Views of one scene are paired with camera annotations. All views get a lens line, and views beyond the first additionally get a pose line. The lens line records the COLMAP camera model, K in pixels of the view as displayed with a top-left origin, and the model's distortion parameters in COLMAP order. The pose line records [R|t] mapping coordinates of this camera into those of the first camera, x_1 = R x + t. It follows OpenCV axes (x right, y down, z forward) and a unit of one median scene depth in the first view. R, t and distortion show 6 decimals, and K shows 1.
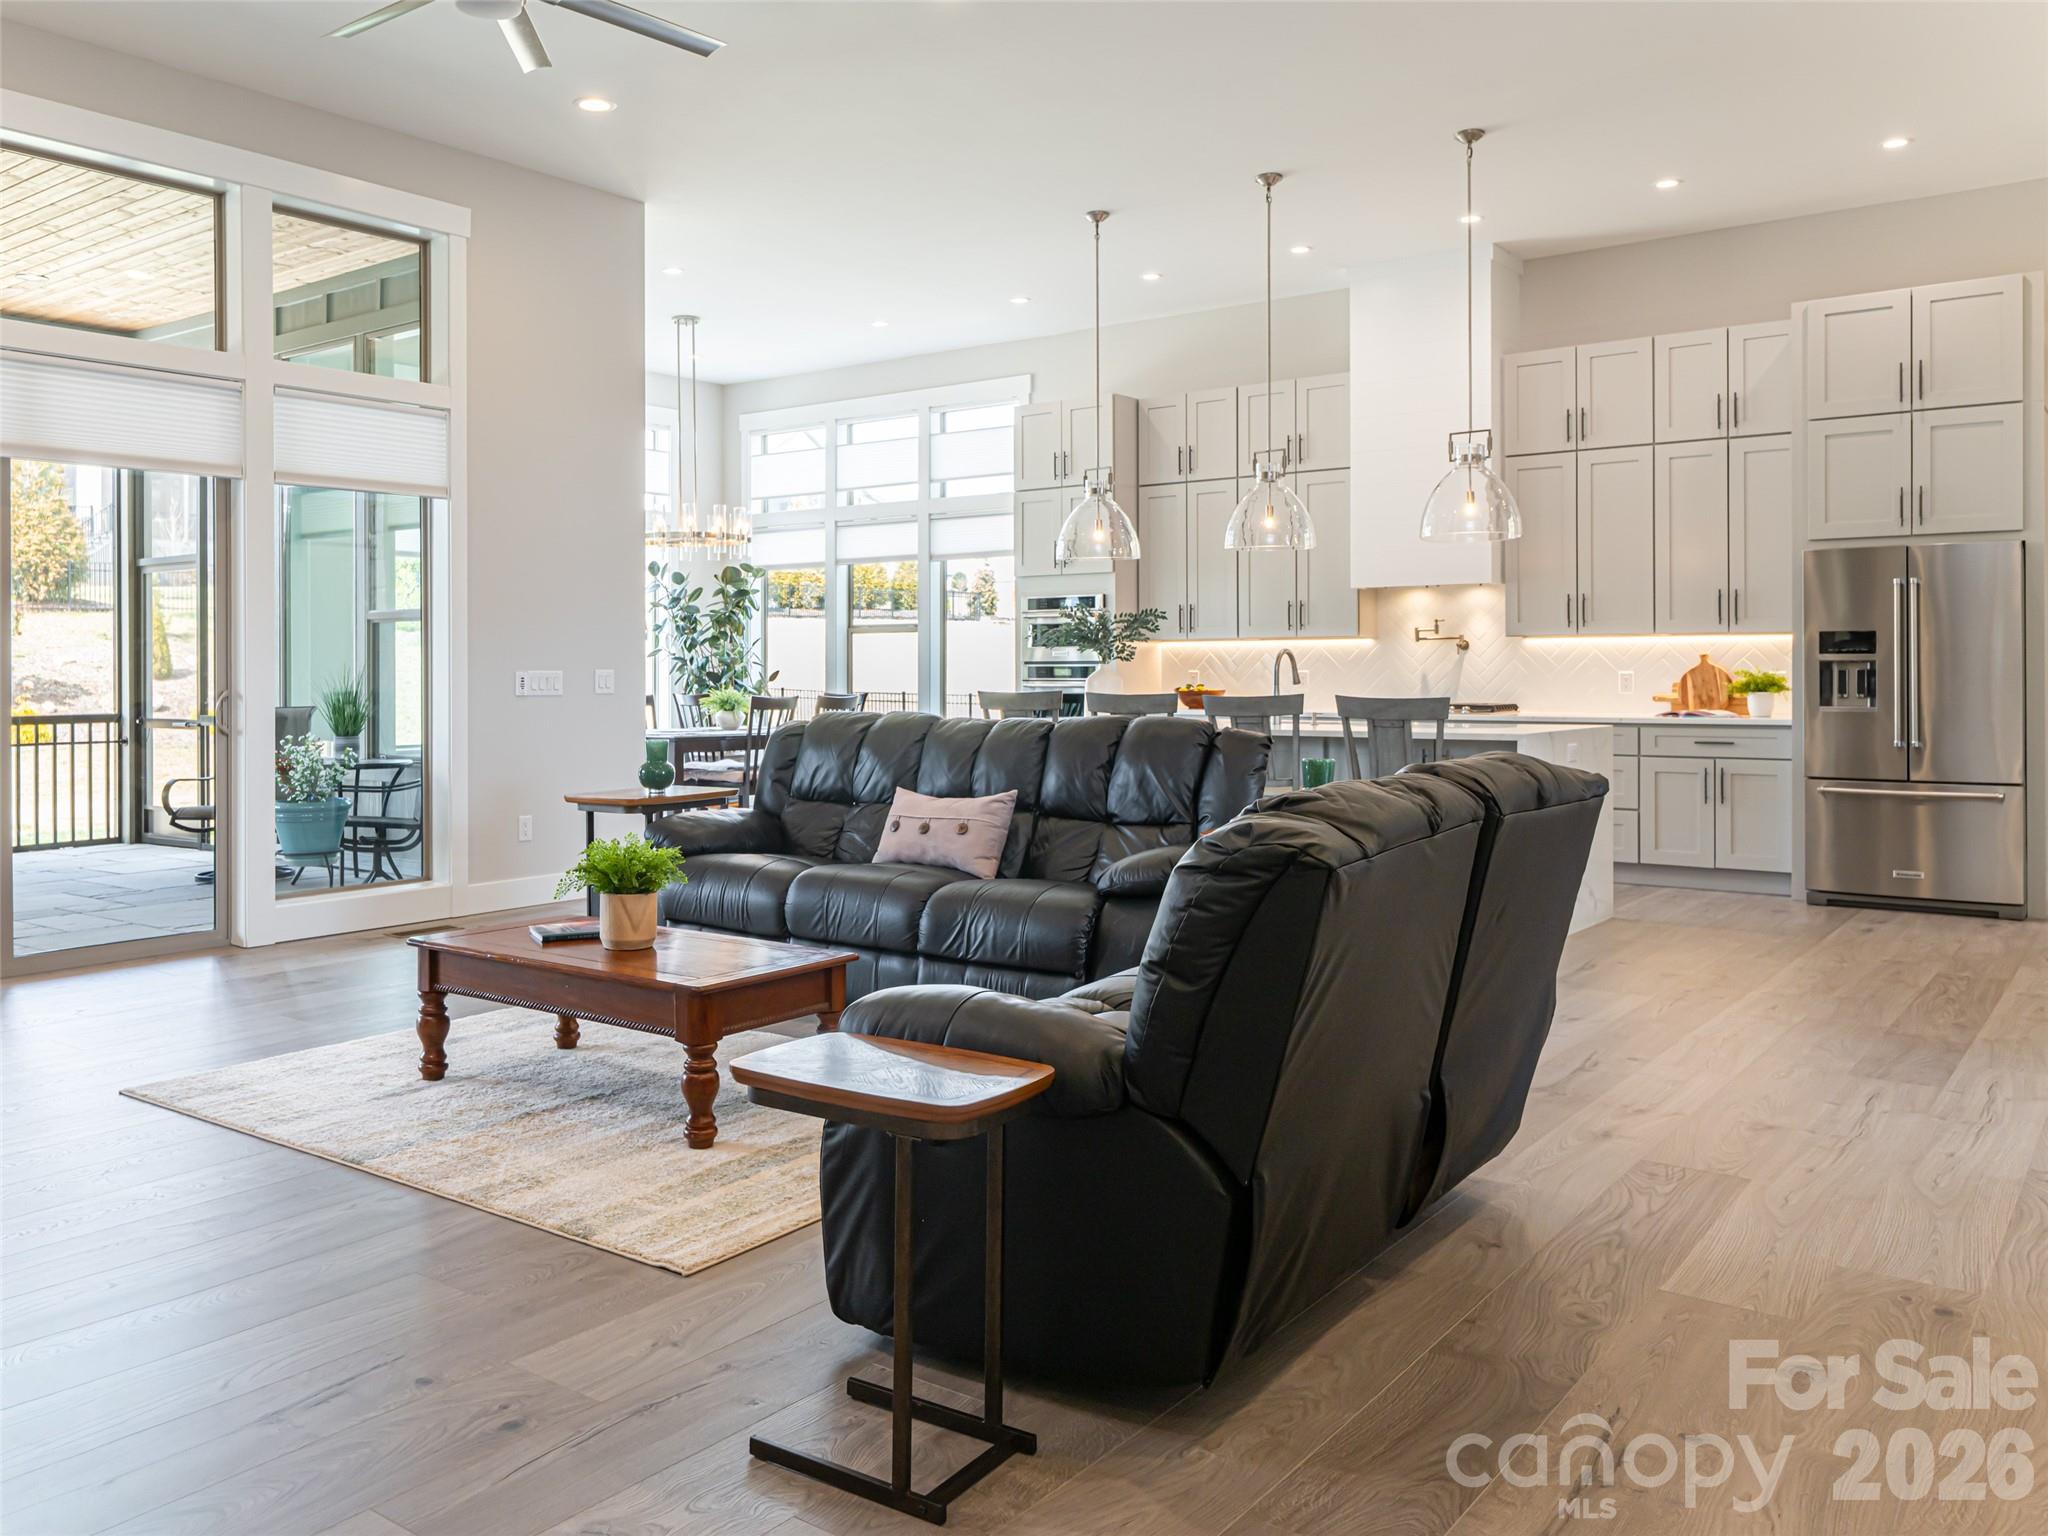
lens RADIAL K [[1582.4, 0, 988.7], [0, 1582.4, 638.9], [0, 0, 1]] dist [0.000140, 0.000285]
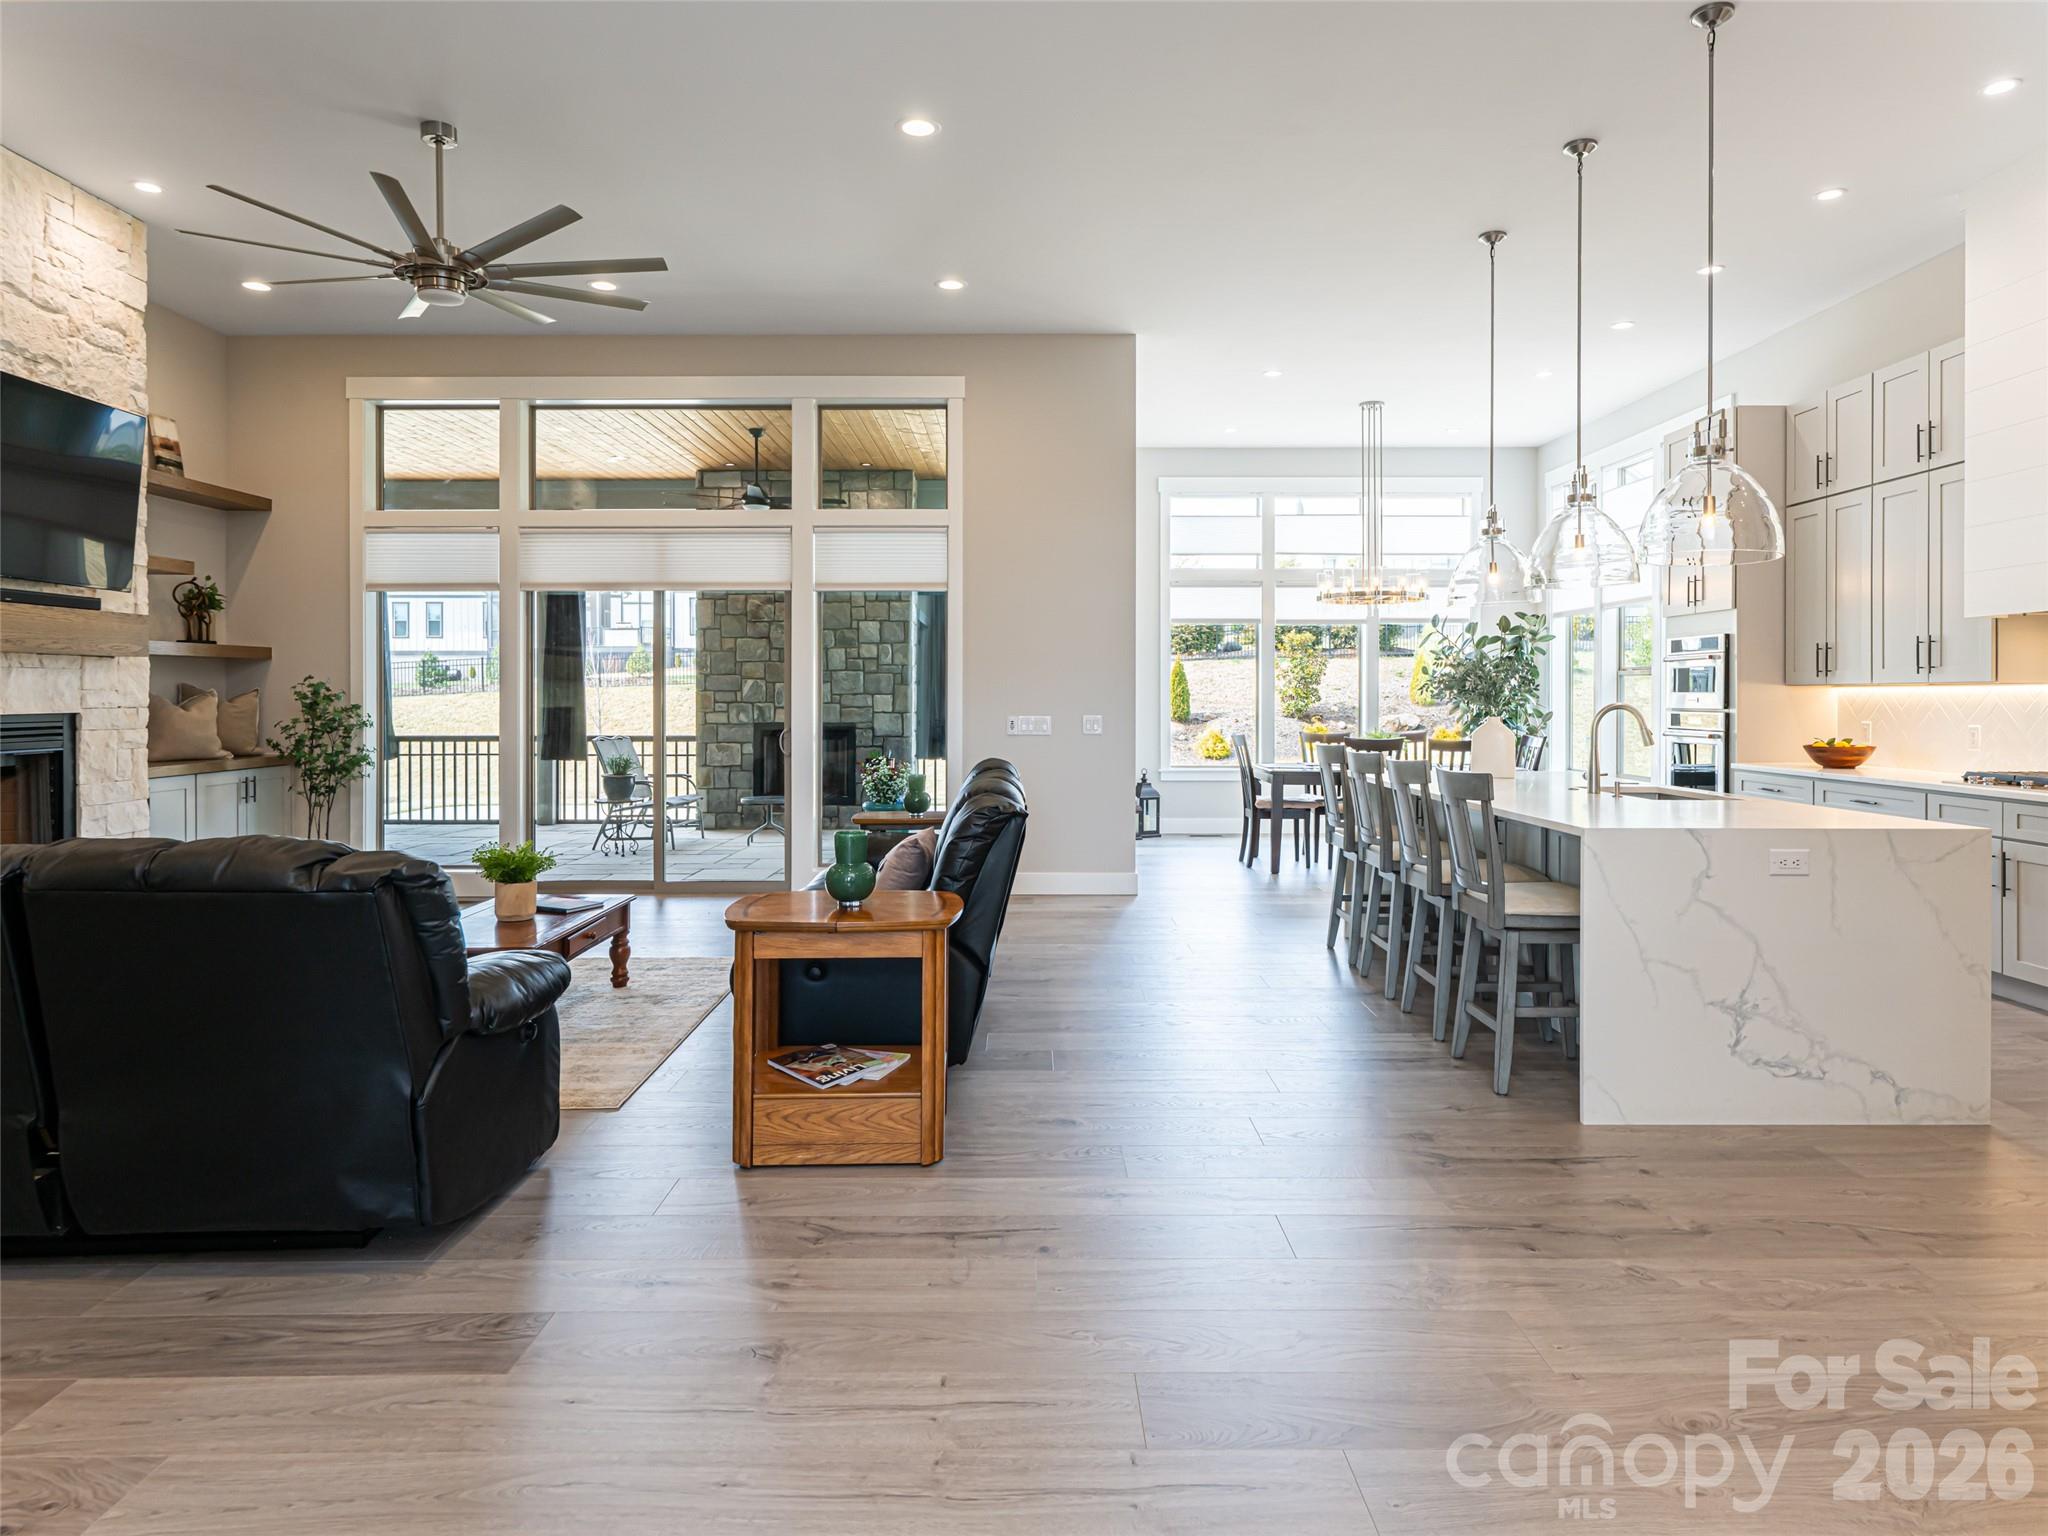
lens RADIAL K [[1255.8, 0, 1060.7], [0, 1255.8, 696.0], [0, 0, 1]] dist [-0.000645, 0.001212]
pose [[0.620664, 0.005258, -0.784059, 1.239968], [0.011319, 0.999813, 0.015666, -0.028128], [0.783995, -0.018598, 0.620488, 0.860350]]
